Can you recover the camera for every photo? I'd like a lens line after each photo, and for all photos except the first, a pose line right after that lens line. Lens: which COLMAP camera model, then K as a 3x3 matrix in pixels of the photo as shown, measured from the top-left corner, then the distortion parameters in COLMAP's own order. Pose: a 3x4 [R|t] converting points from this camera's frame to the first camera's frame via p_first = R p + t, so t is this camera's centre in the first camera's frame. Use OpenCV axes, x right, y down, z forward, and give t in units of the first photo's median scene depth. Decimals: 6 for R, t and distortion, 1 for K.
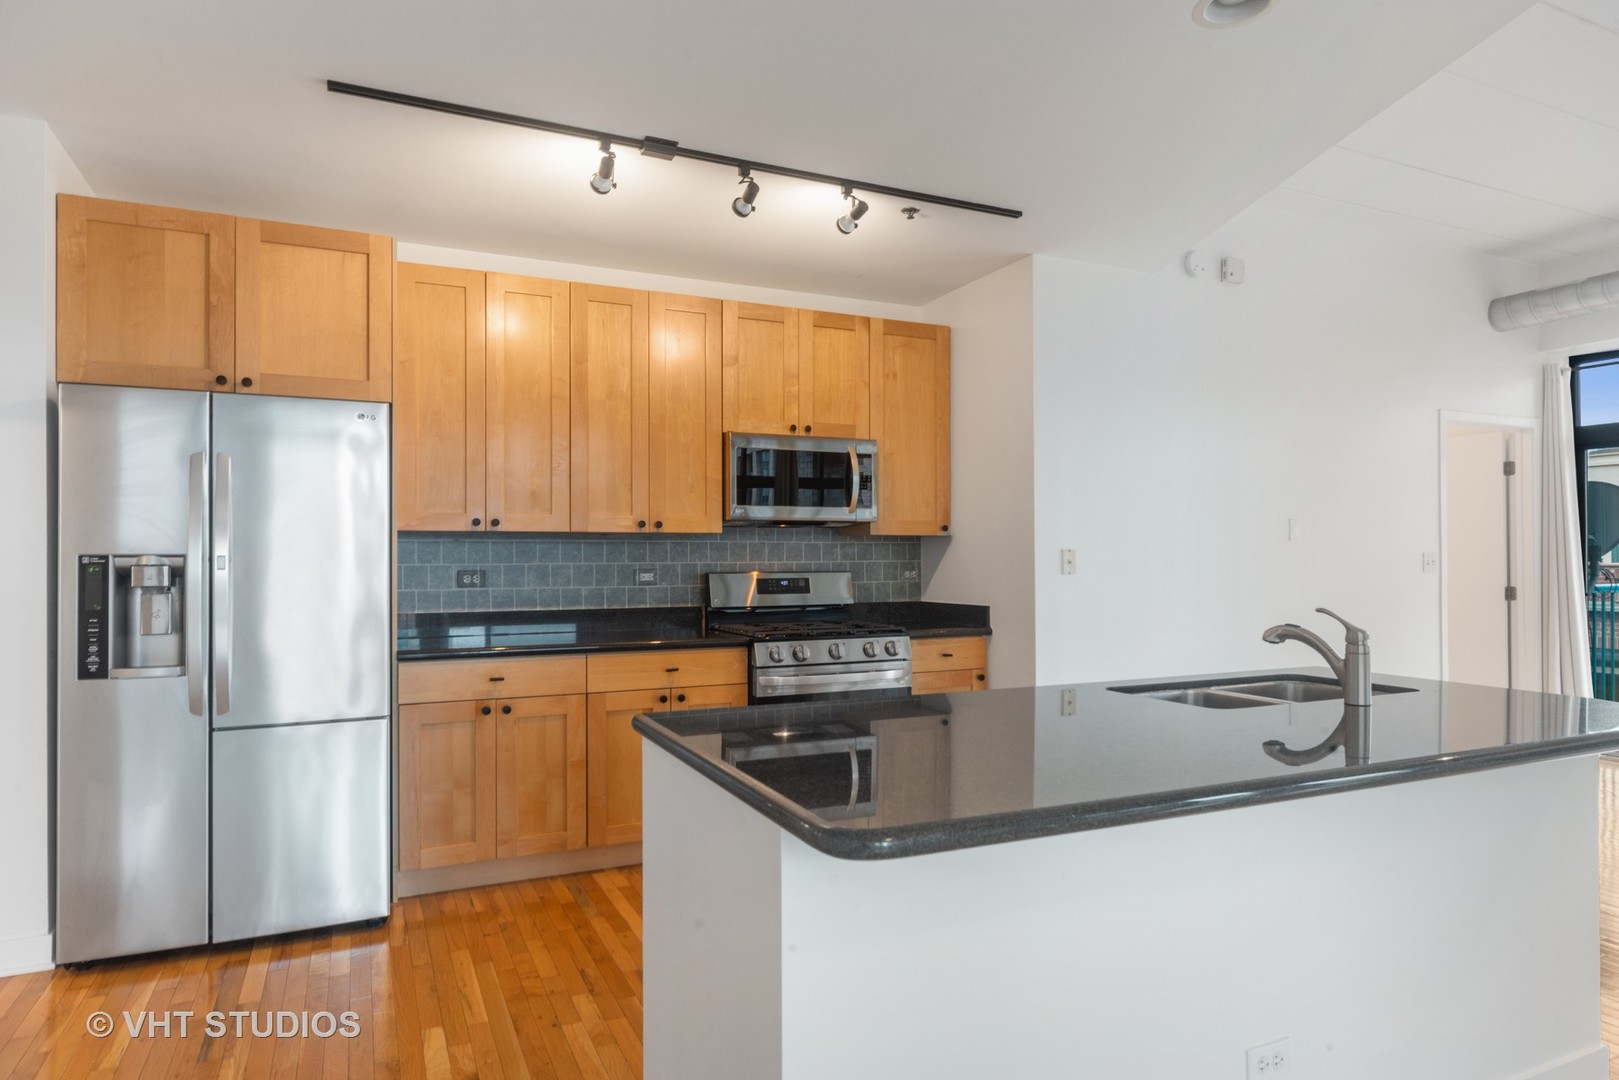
lens RADIAL K [[960.4, 0, 803.2], [0, 960.4, 555.7], [0, 0, 1]] dist [0.001303, 0.001508]
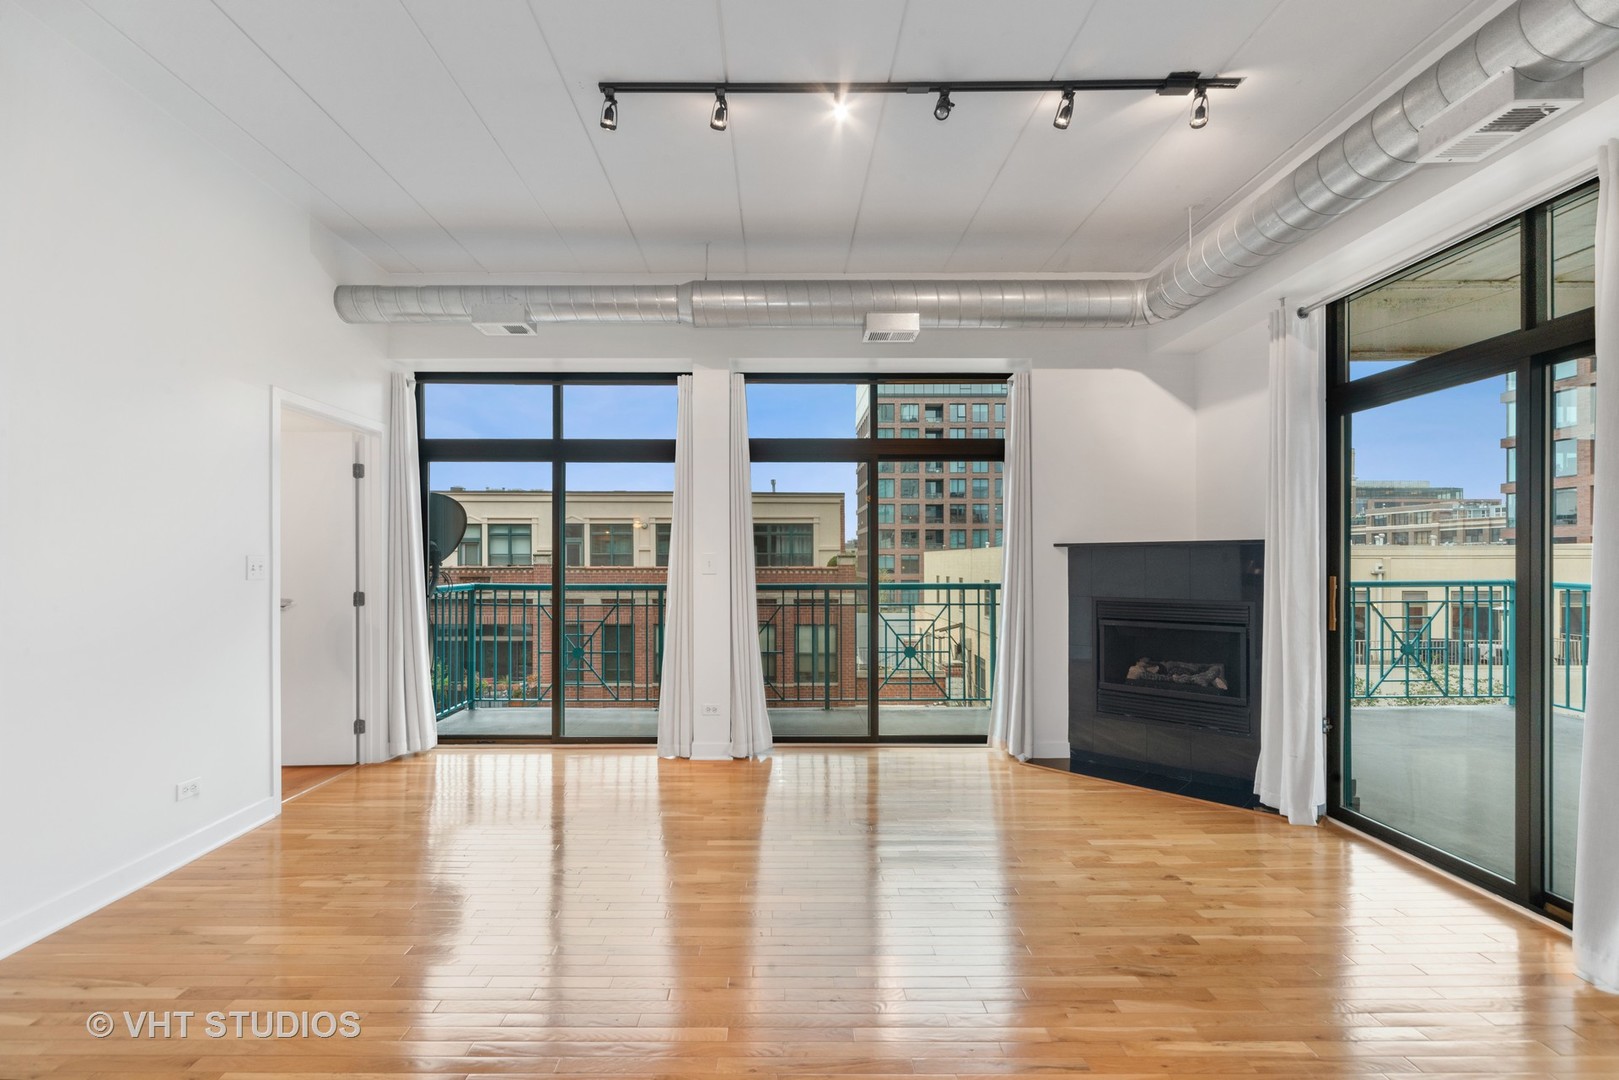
lens RADIAL K [[701.4, 0, 777.8], [0, 701.4, 560.0], [0, 0, 1]] dist [0.003322, 0.000274]
pose [[0.428297, 0.005567, 0.903621, 0.442683], [-0.002995, 0.999984, -0.004741, 0.002440], [-0.903633, -0.000676, 0.428307, 0.503757]]
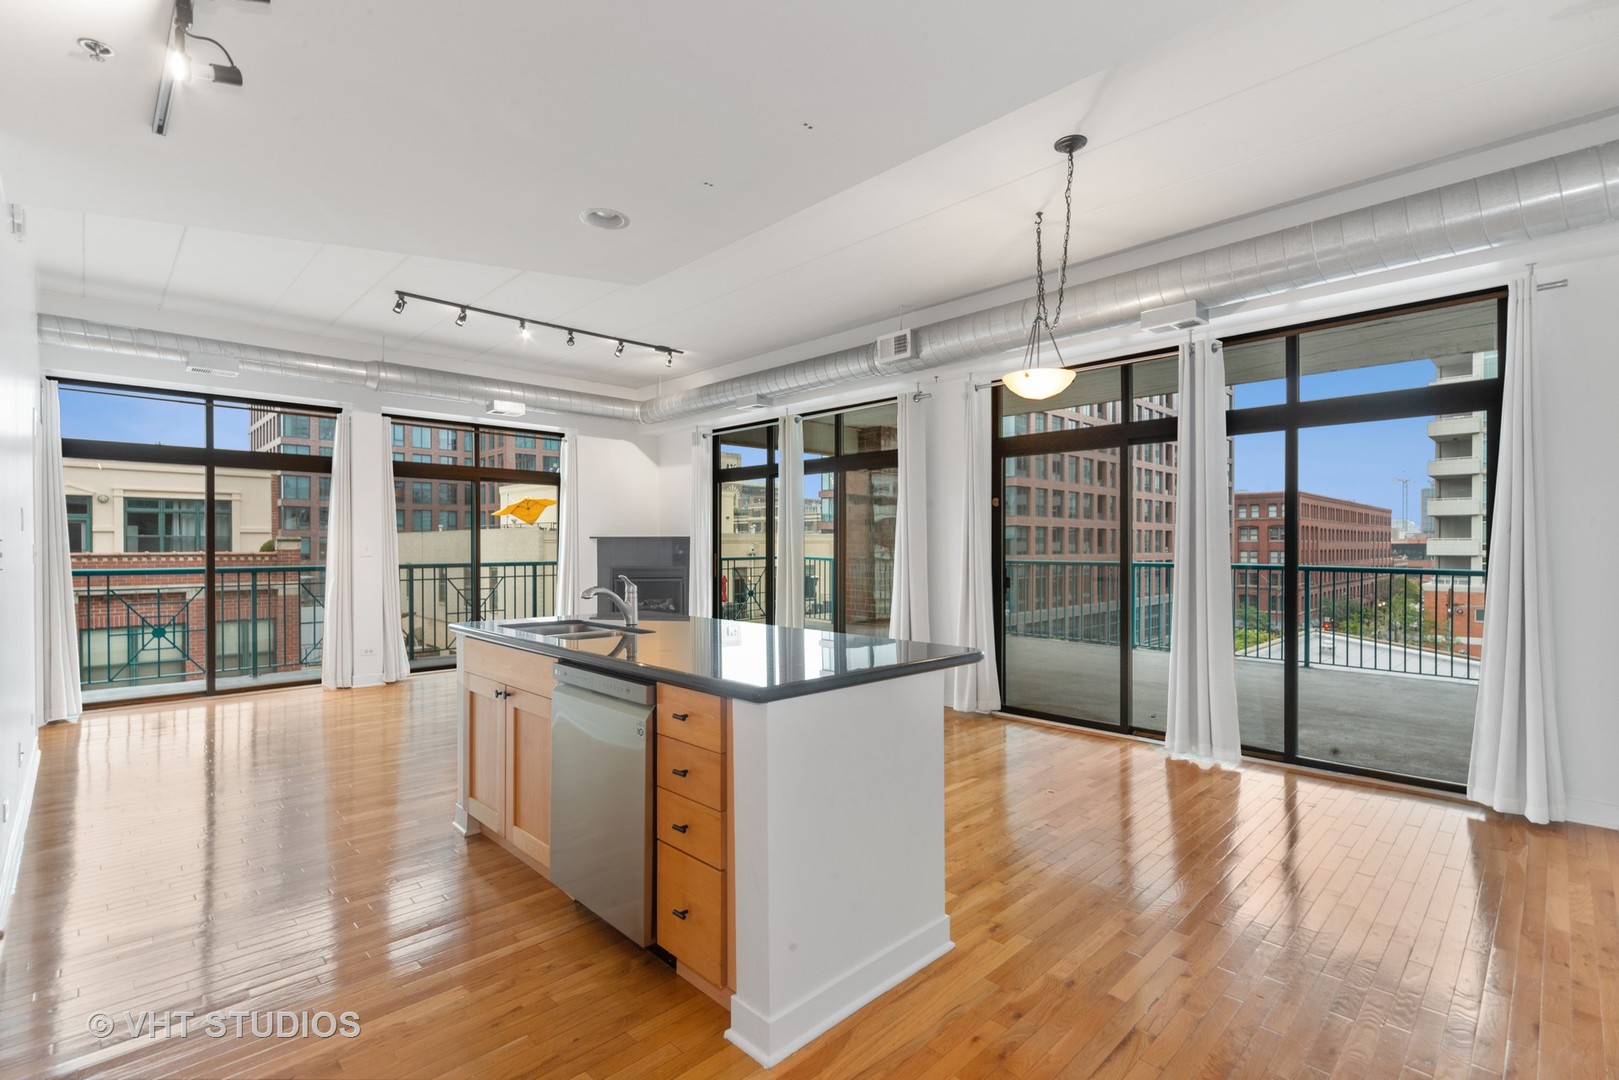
lens RADIAL K [[736.5, 0, 810.5], [0, 736.5, 548.7], [0, 0, 1]] dist [0.001442, 0.000287]
pose [[-0.331046, -0.000879, 0.943614, -0.562441], [0.000491, 0.999999, 0.001103, 0.000810], [-0.943614, 0.000828, -0.331045, 0.697148]]
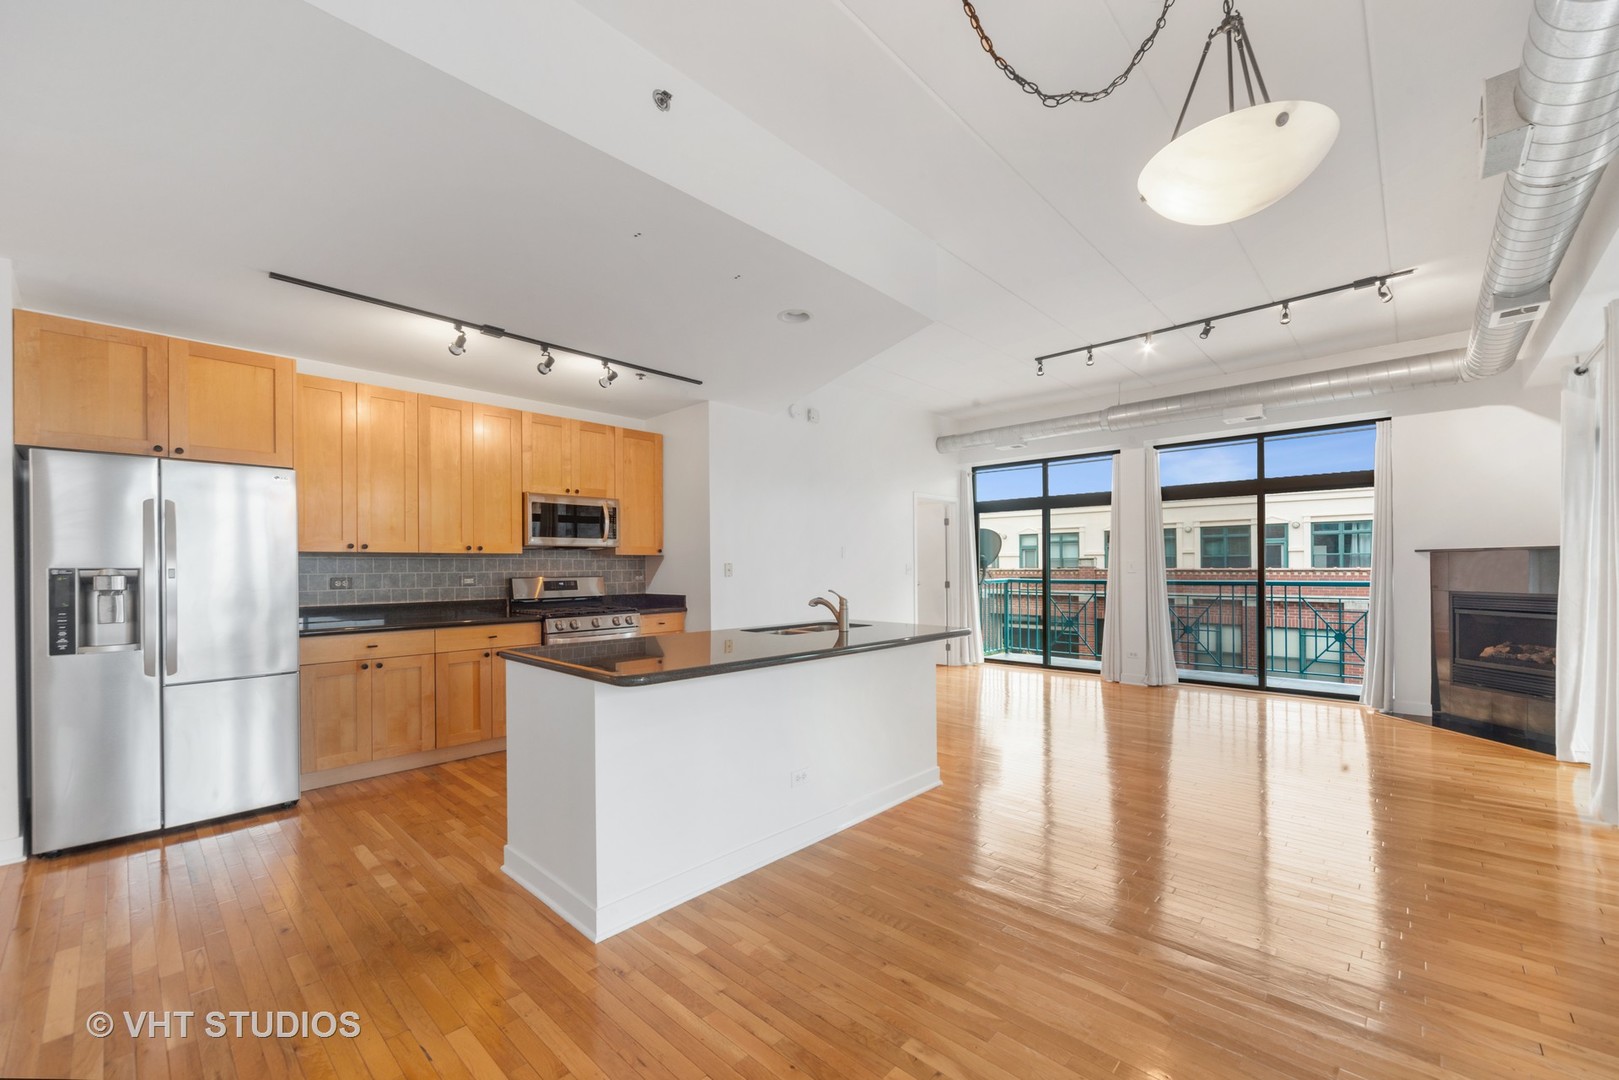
lens RADIAL K [[655.4, 0, 812.7], [0, 655.4, 565.9], [0, 0, 1]] dist [-0.000258, 0.000238]
pose [[0.928618, -0.002933, 0.371026, -0.045225], [0.002988, 0.999995, 0.000427, -0.001578], [-0.371026, 0.000712, 0.928622, -0.256319]]
